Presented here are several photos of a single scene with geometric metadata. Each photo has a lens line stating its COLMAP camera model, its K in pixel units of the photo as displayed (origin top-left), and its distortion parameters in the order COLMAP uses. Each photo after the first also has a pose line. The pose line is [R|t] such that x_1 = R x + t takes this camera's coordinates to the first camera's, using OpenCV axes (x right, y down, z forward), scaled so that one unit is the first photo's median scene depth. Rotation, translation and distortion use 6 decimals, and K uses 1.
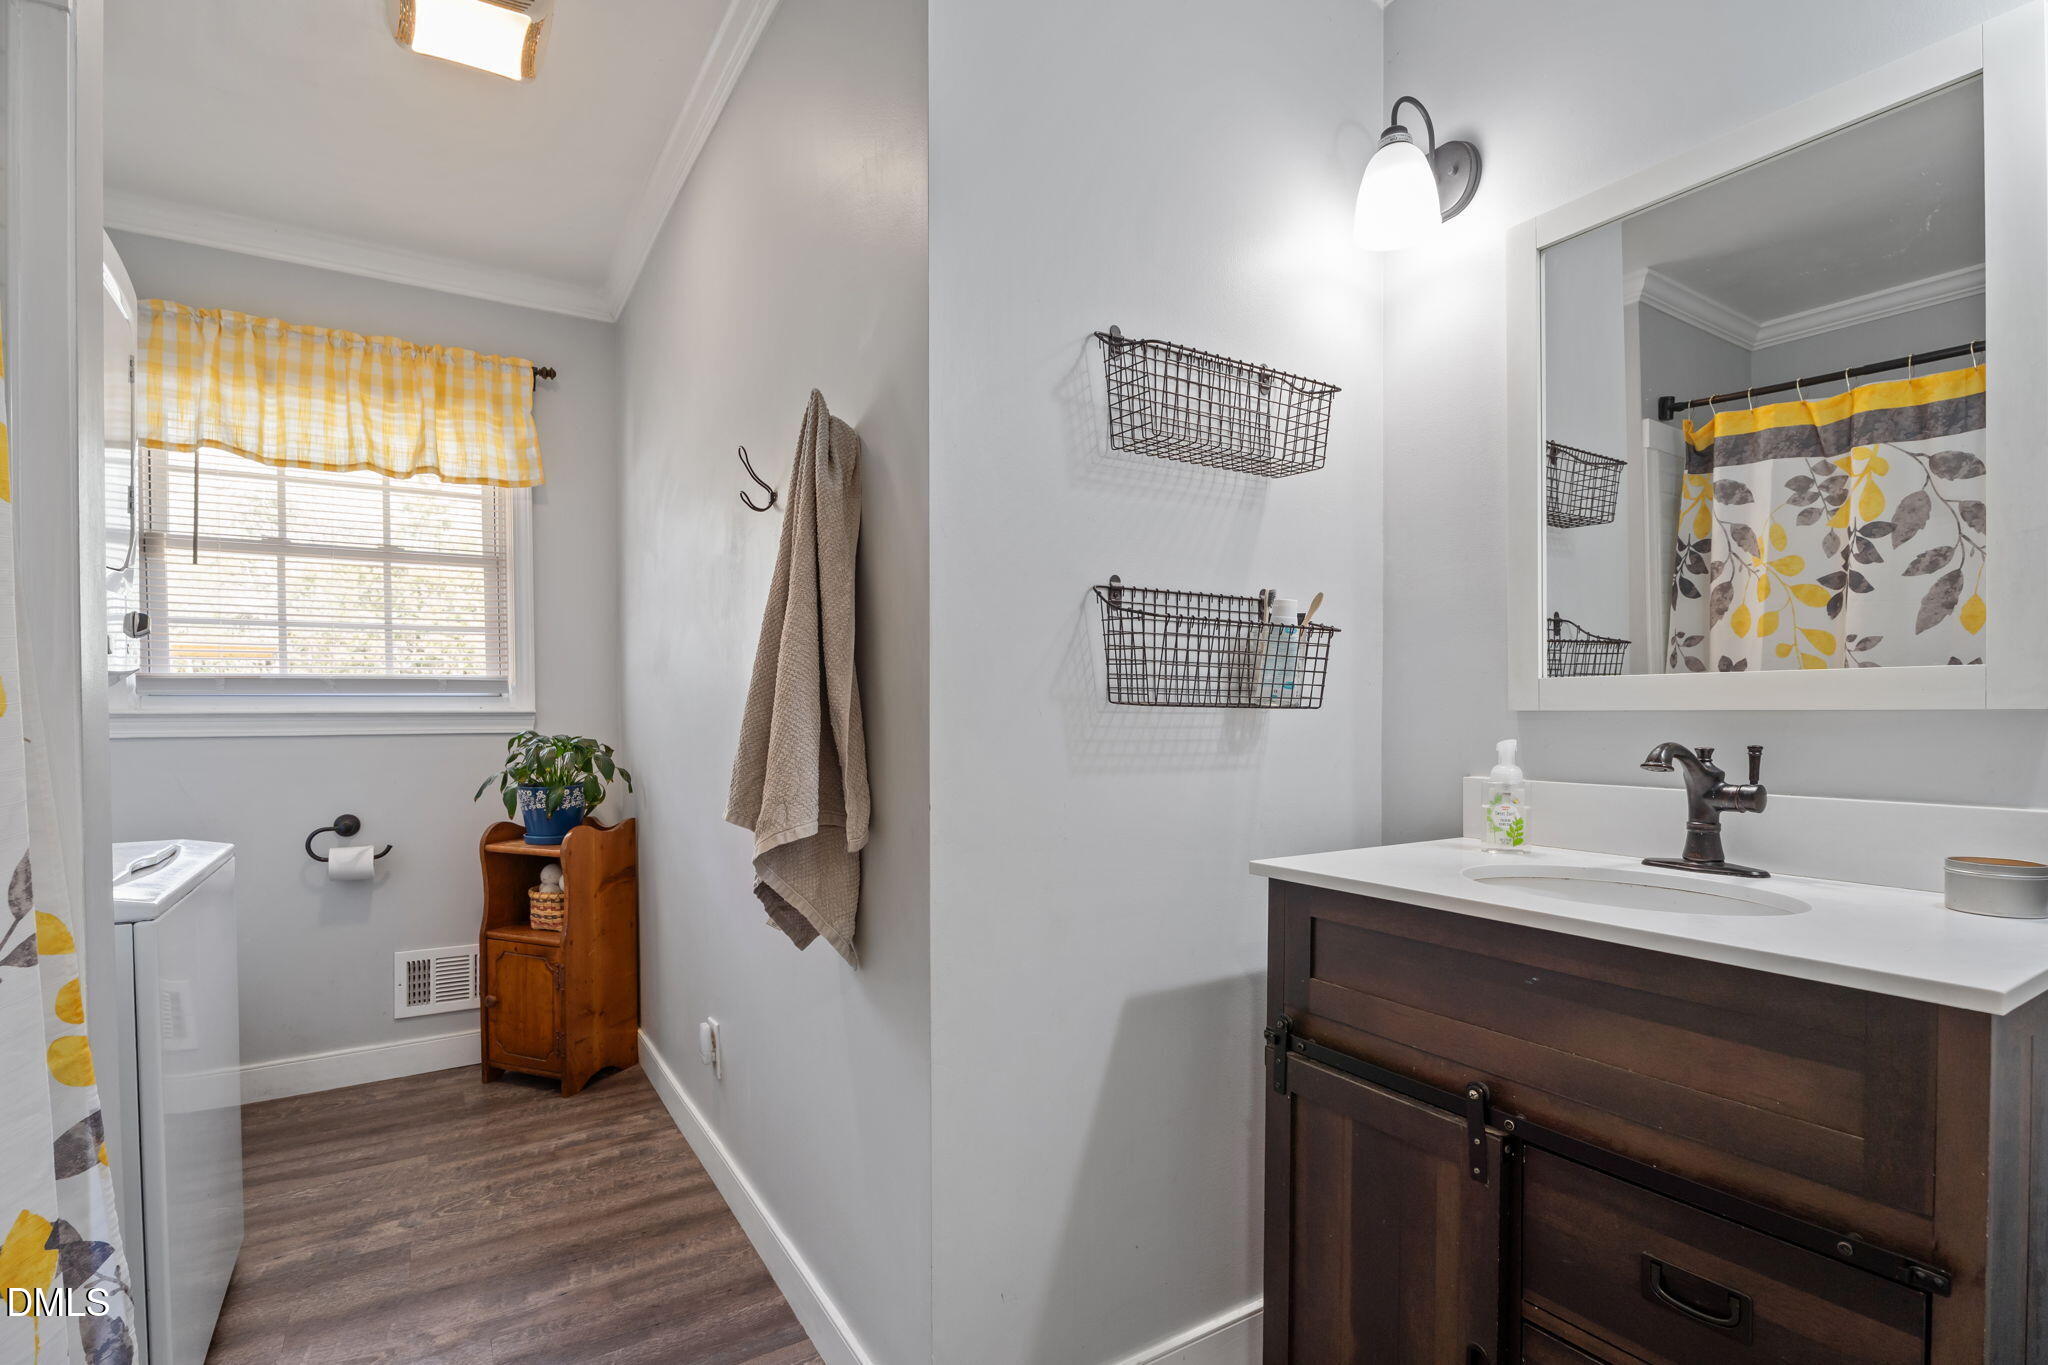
lens RADIAL K [[950.3, 0, 1024.4], [0, 950.3, 717.7], [0, 0, 1]] dist [0.000415, 0.000084]
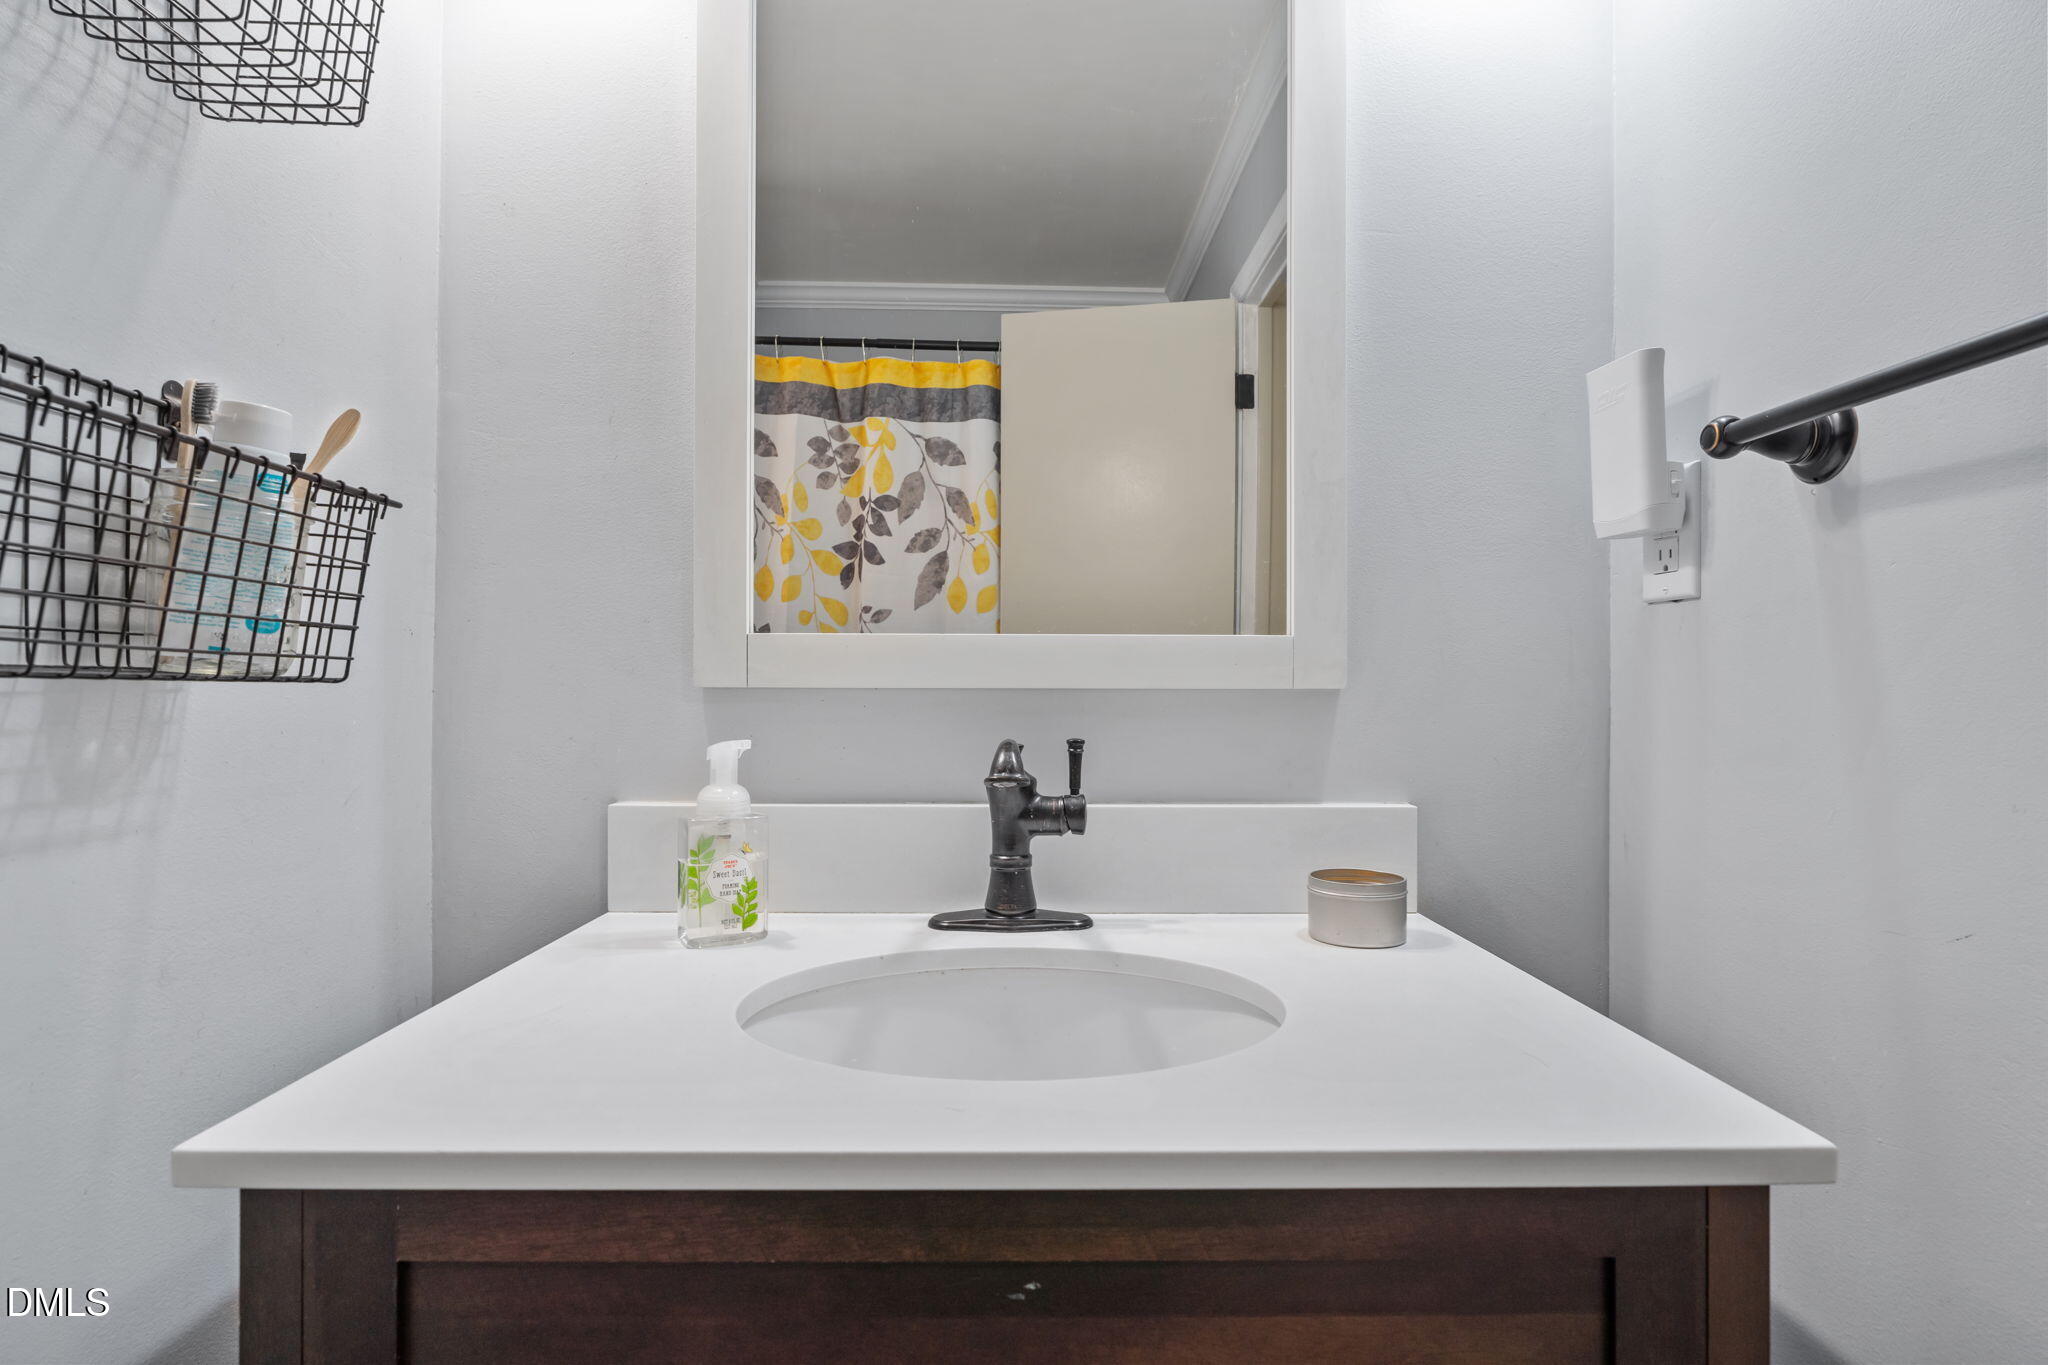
lens RADIAL K [[1033.8, 0, 1025.7], [0, 1033.8, 665.0], [0, 0, 1]] dist [-0.000314, 0.000560]
pose [[0.519420, 0.018526, 0.854318, 0.046576], [-0.001501, 0.999783, -0.020768, -0.004784], [-0.854517, 0.009505, 0.519336, 0.318827]]
